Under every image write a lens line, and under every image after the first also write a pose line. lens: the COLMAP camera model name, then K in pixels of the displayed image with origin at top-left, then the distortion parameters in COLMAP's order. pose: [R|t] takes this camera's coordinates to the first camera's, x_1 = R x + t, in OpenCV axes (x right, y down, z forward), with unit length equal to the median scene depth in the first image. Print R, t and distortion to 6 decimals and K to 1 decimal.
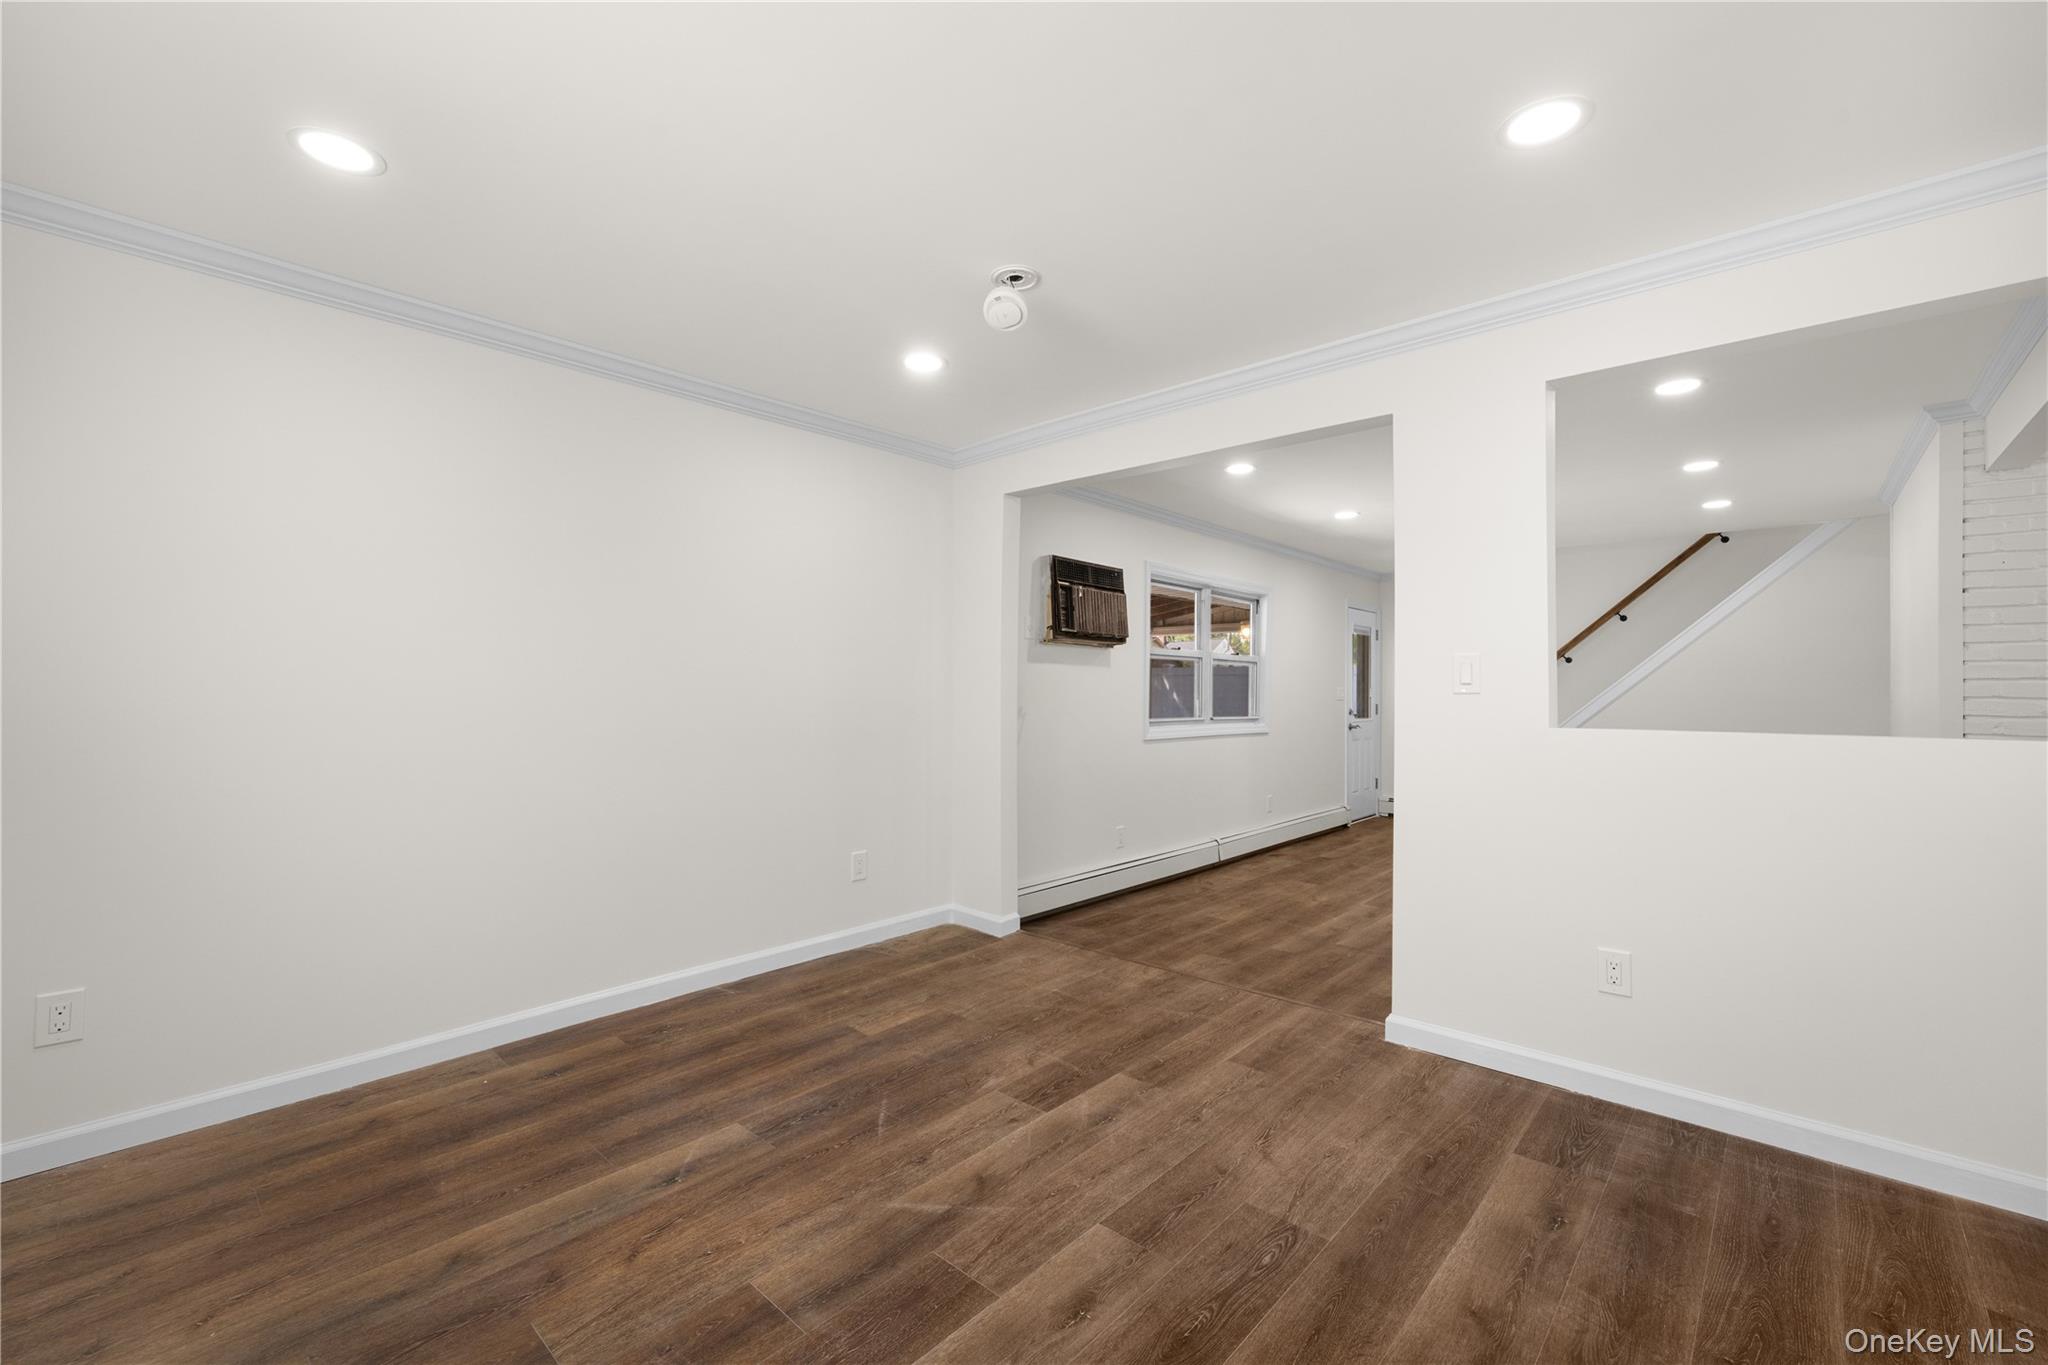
lens RADIAL K [[840.7, 0, 1024.0], [0, 840.7, 682.5], [0, 0, 1]] dist [-0.000954, -0.000362]
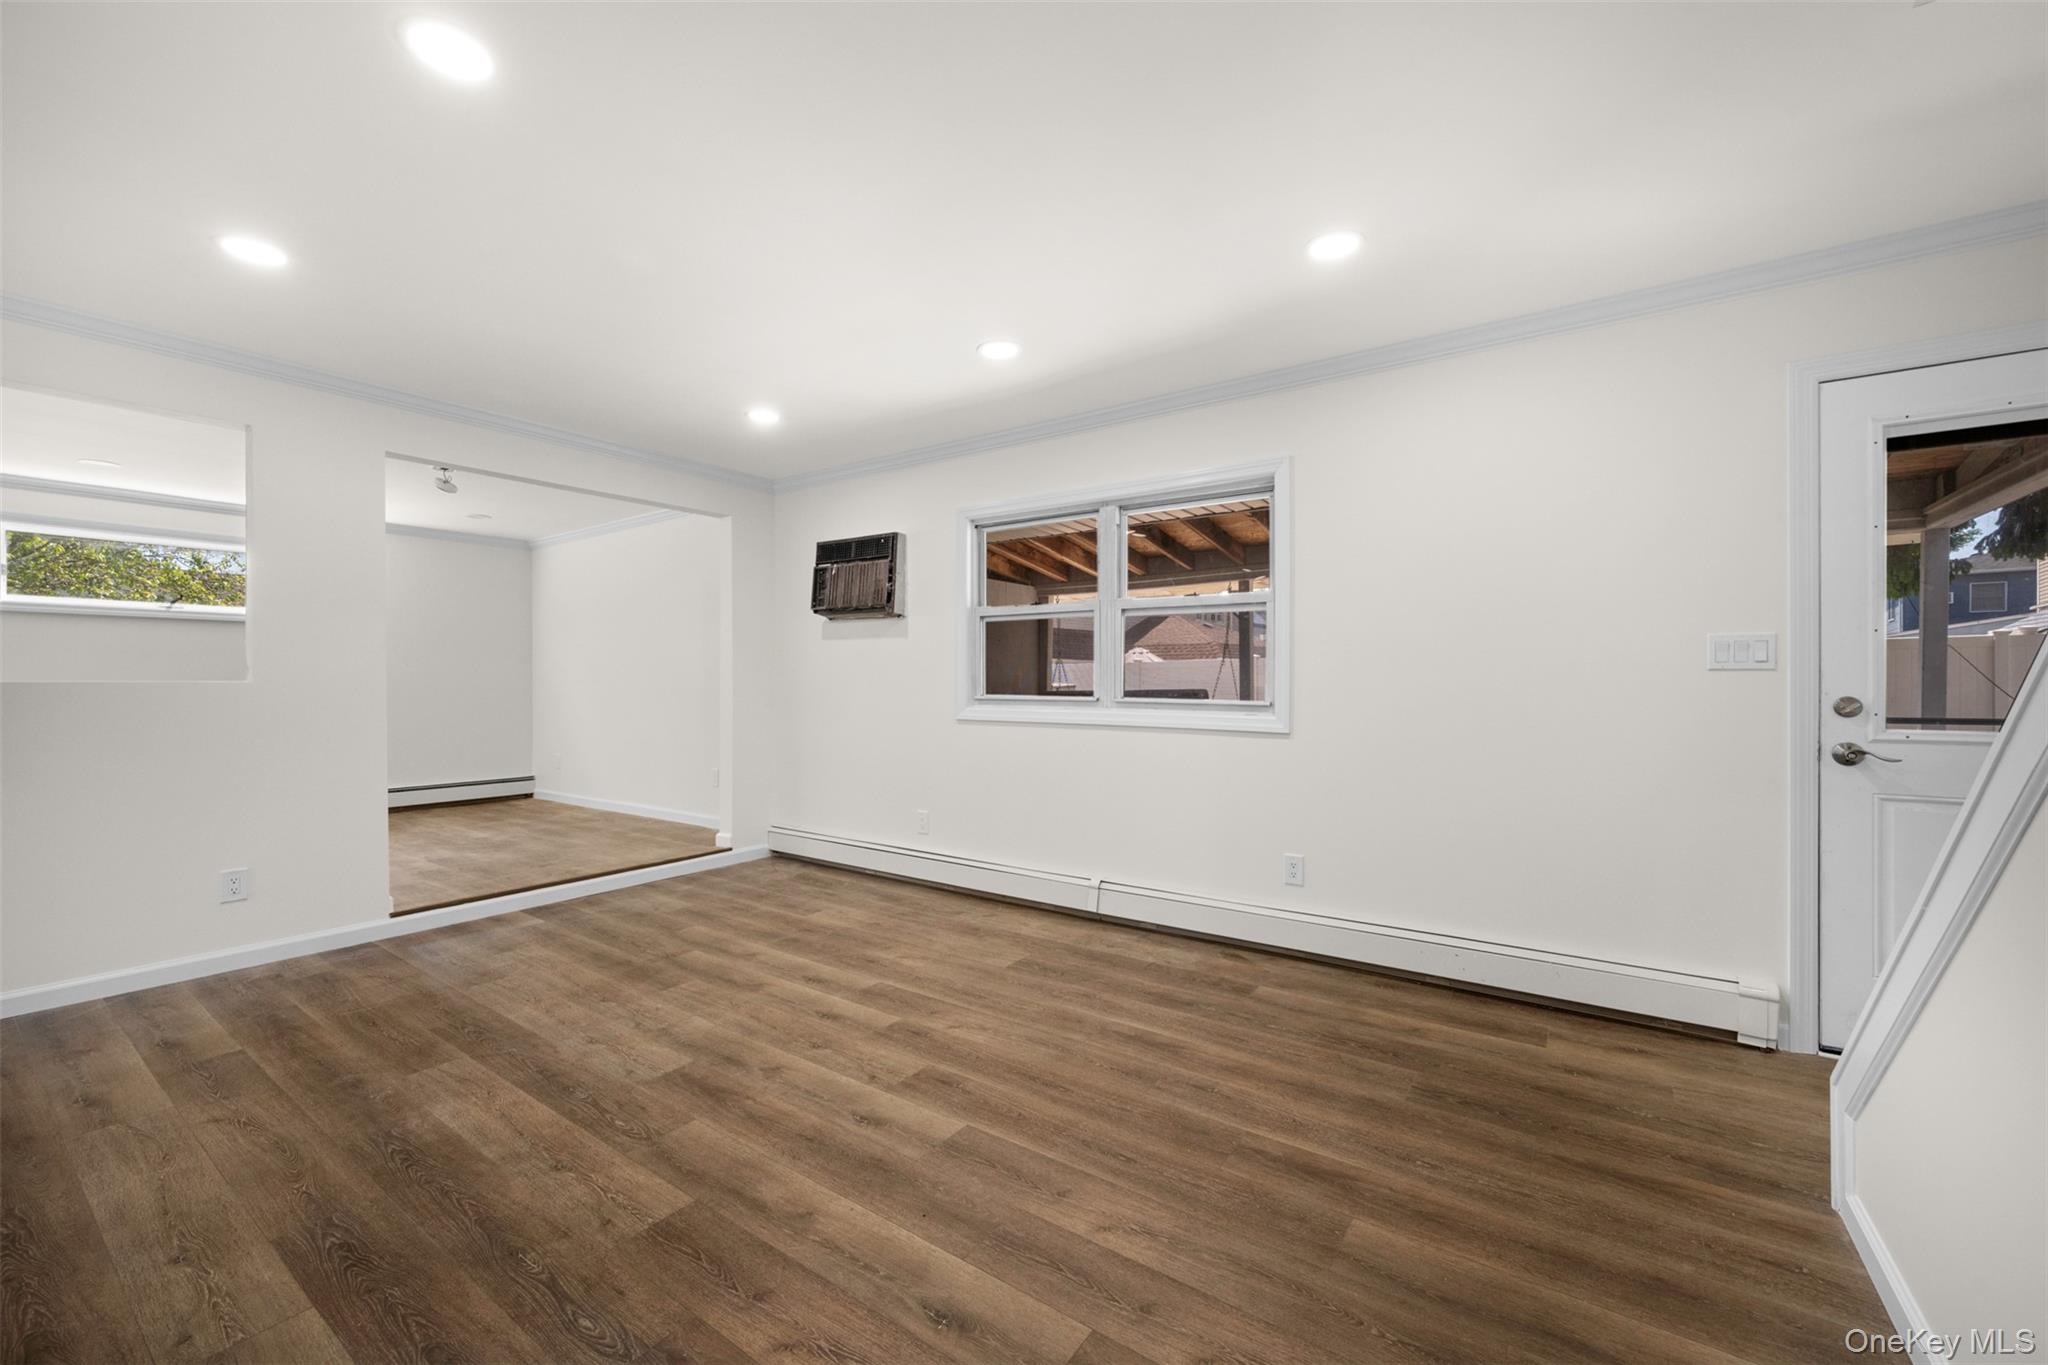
lens RADIAL K [[814.2, 0, 1024.0], [0, 814.2, 682.5], [0, 0, 1]] dist [-0.003737, 0.002699]
pose [[0.120187, -0.001762, -0.992750, 1.496673], [0.012229, 0.999925, -0.000294, 0.050069], [0.992676, -0.012104, 0.120199, 1.495377]]
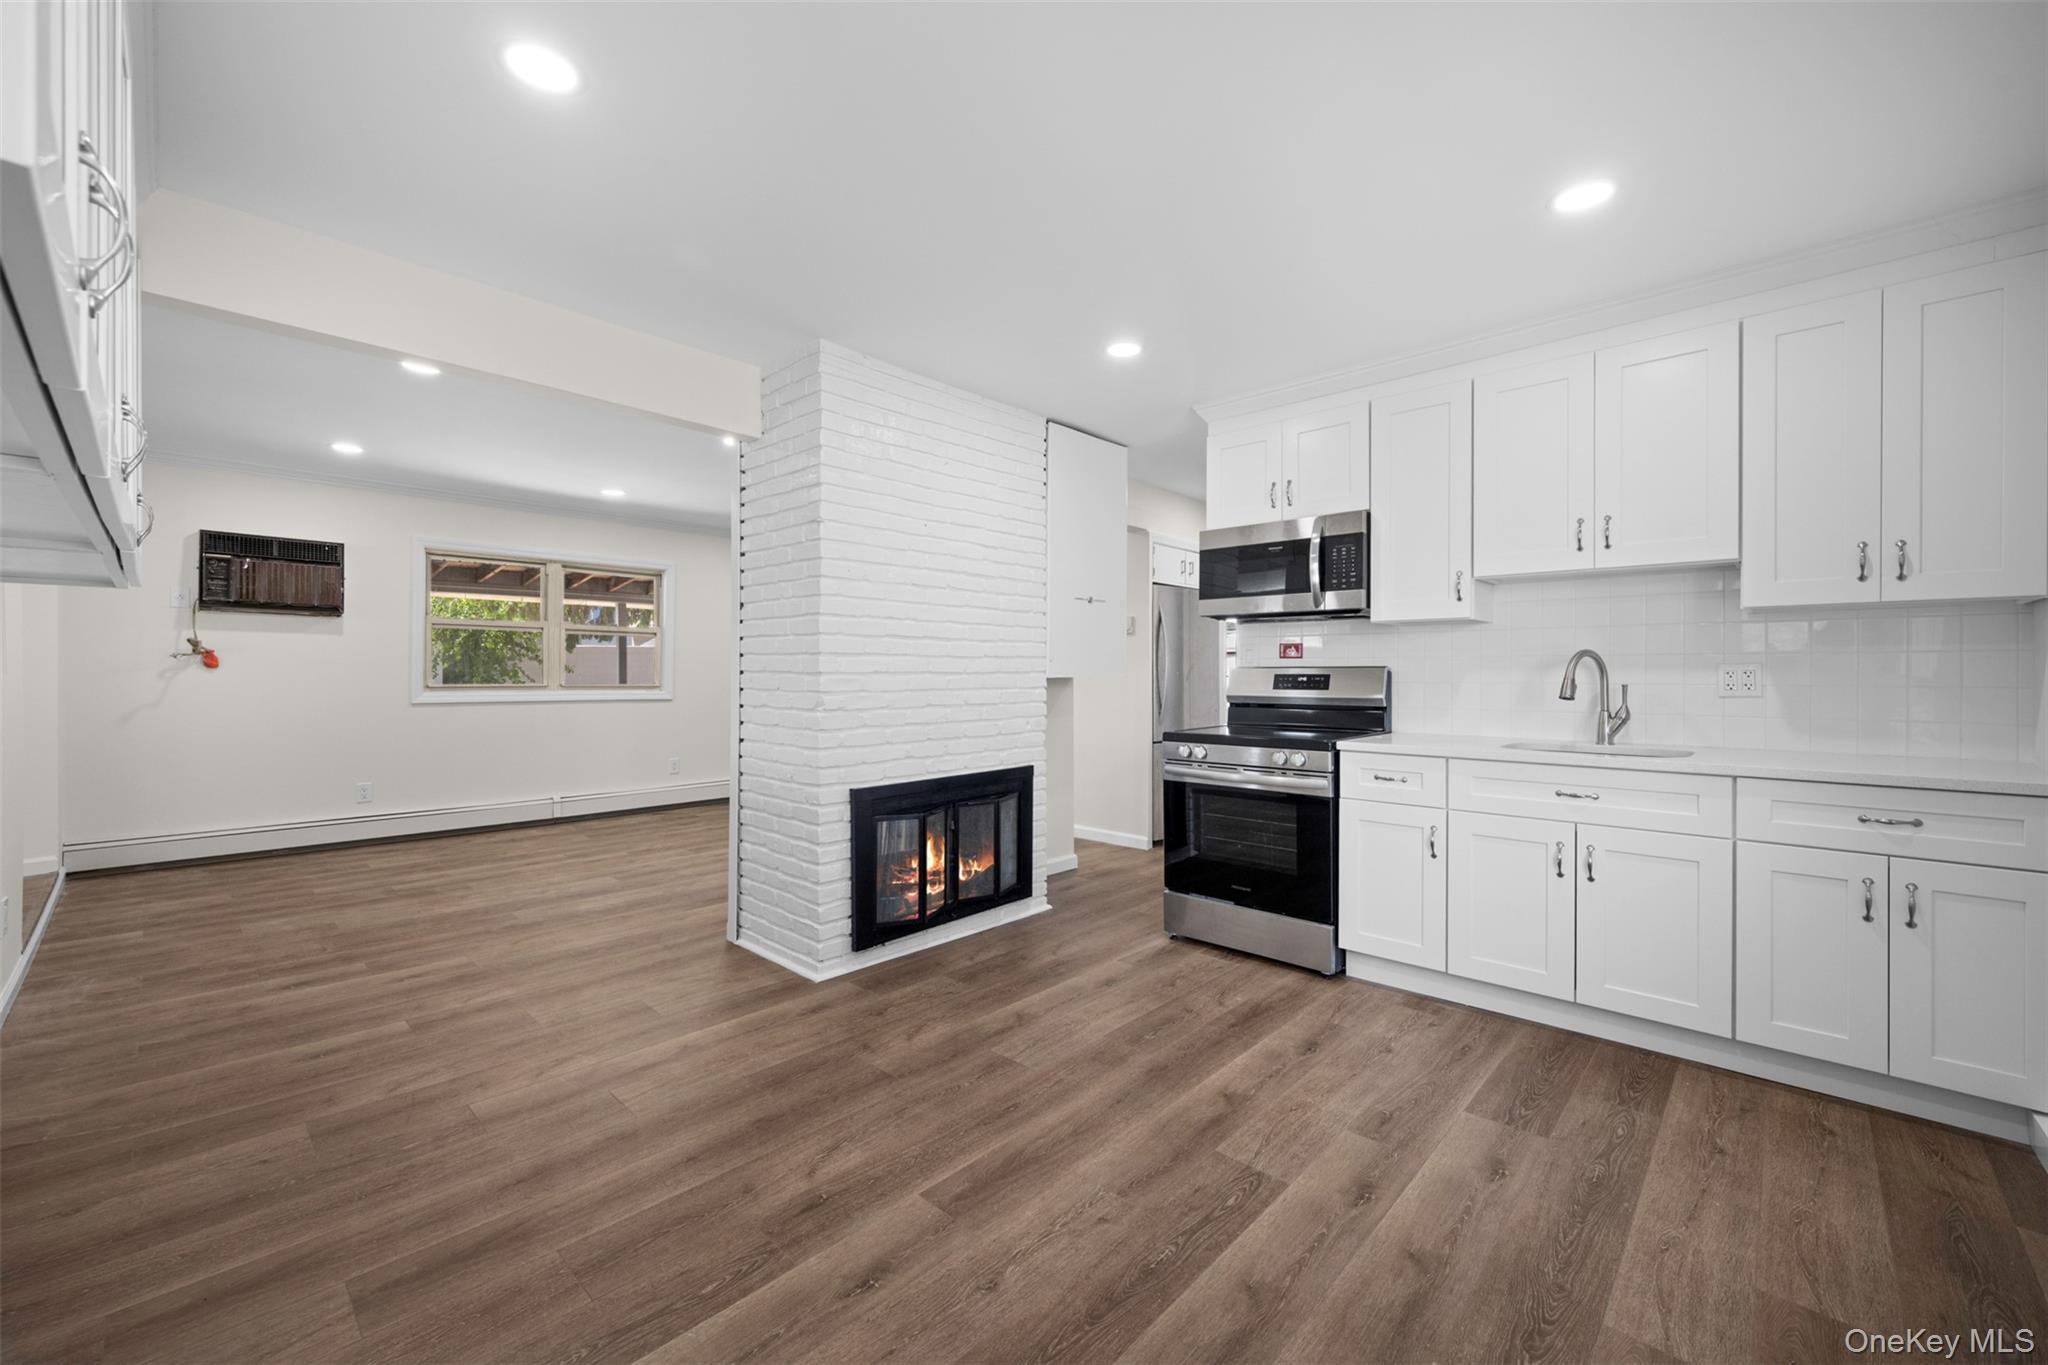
lens RADIAL K [[811.3, 0, 1024.6], [0, 811.3, 672.0], [0, 0, 1]] dist [0.001232, 0.000026]
pose [[0.999781, -0.000923, -0.020904, 1.461554], [0.001145, 0.999943, 0.010624, 0.028441], [0.020893, -0.010645, 0.999725, -0.030678]]
